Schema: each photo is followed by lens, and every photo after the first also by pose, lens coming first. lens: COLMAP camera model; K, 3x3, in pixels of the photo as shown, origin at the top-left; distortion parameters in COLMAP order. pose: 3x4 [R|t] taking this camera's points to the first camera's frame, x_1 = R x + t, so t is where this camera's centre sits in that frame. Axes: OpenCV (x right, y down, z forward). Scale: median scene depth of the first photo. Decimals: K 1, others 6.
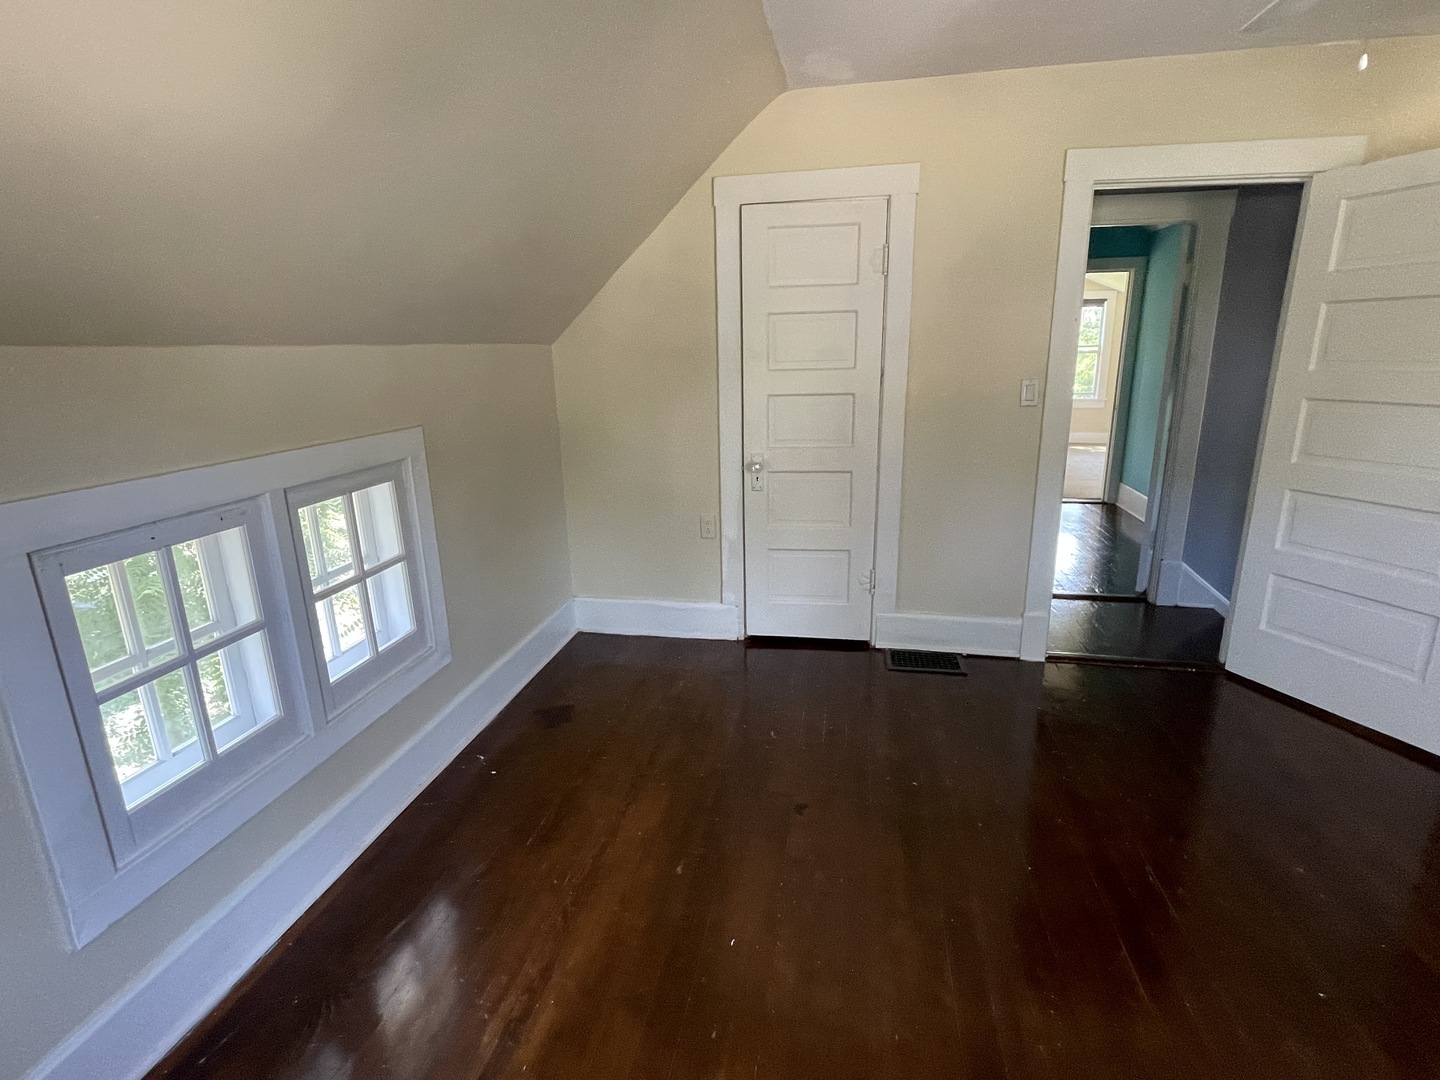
lens RADIAL K [[712.3, 0, 721.4], [0, 712.3, 539.4], [0, 0, 1]] dist [-0.001179, 0.001252]
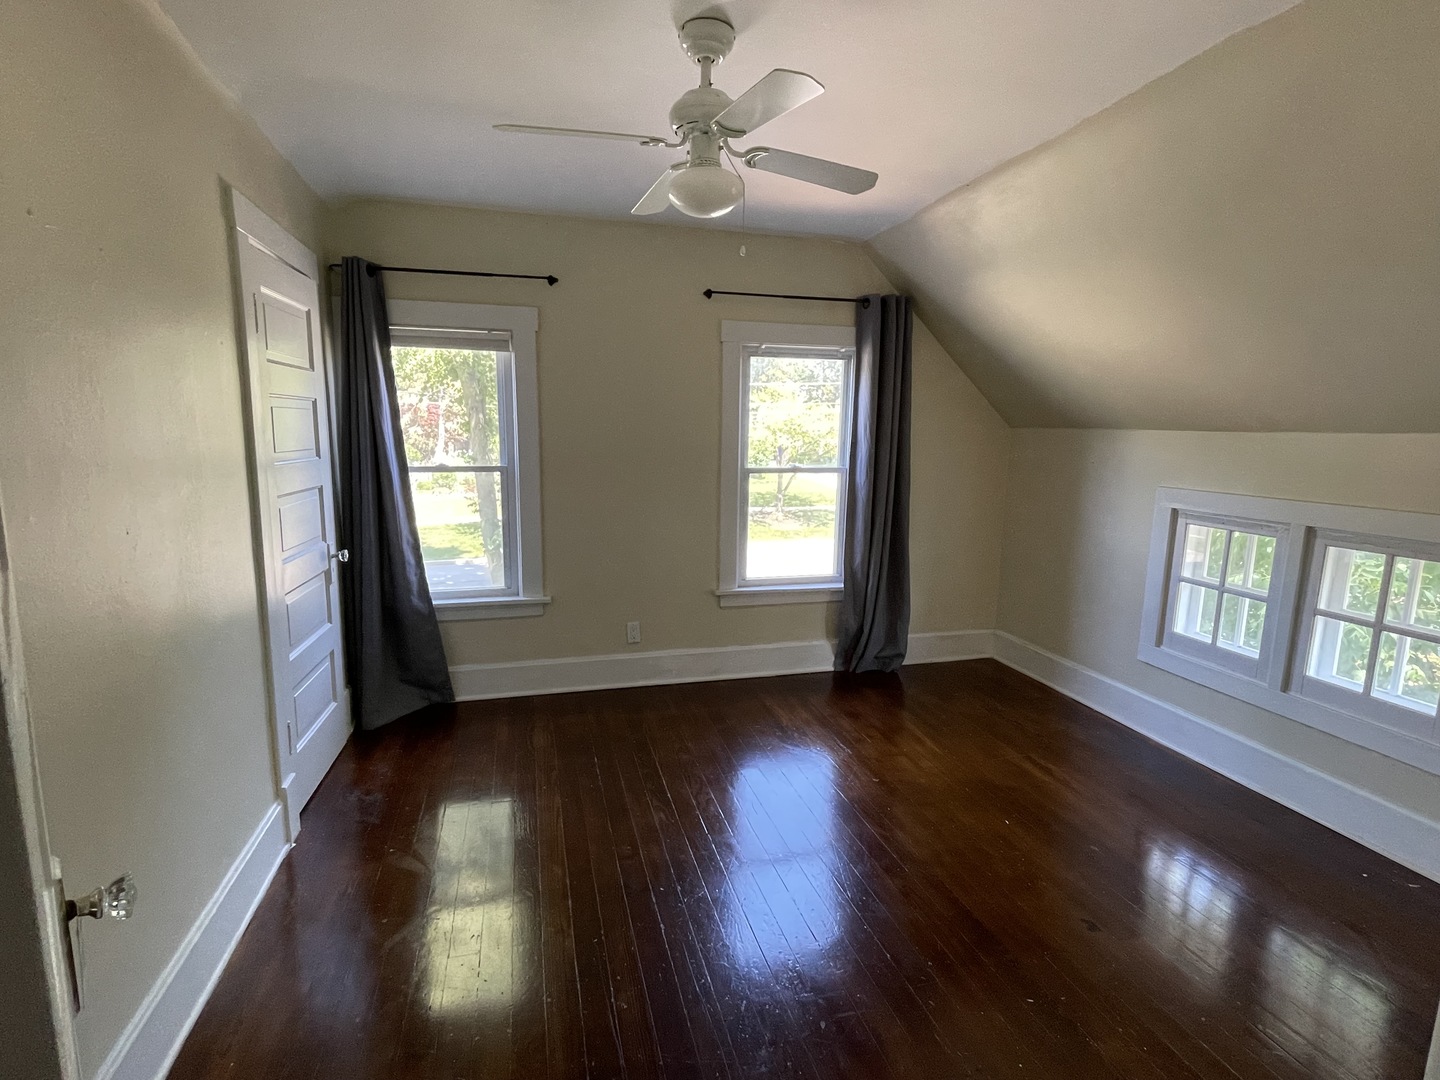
lens RADIAL K [[712.3, 0, 720.2], [0, 712.3, 532.9], [0, 0, 1]] dist [-0.001179, 0.001252]
pose [[-0.902052, 0.070101, -0.425897, 1.185180], [-0.109221, 0.917538, 0.382353, -0.515765], [0.417580, 0.391419, -0.820011, 1.787494]]
